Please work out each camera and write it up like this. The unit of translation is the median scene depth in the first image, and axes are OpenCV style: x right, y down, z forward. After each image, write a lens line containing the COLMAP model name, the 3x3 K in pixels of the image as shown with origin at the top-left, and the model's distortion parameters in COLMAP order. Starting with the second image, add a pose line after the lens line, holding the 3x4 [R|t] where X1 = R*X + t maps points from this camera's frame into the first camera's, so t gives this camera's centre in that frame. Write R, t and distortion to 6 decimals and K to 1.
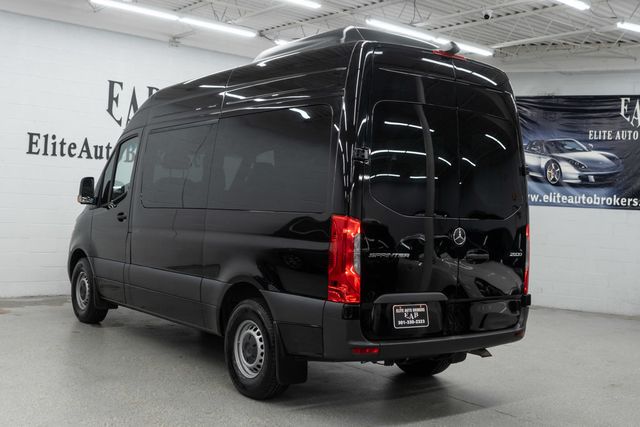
lens RADIAL K [[784.1, 0, 320.0], [0, 784.1, 213.5], [0, 0, 1]] dist [0.006683, 0.009697]
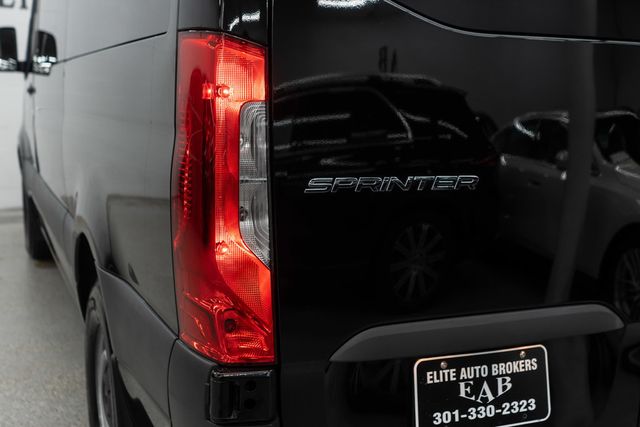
lens RADIAL K [[784.1, 0, 320.0], [0, 784.1, 213.5], [0, 0, 1]] dist [0.006683, 0.009697]
pose [[0.977767, 0.011126, -0.209399, 0.115958], [0.019966, 0.989115, 0.145783, 0.023497], [0.208742, -0.146723, 0.966902, 0.715510]]
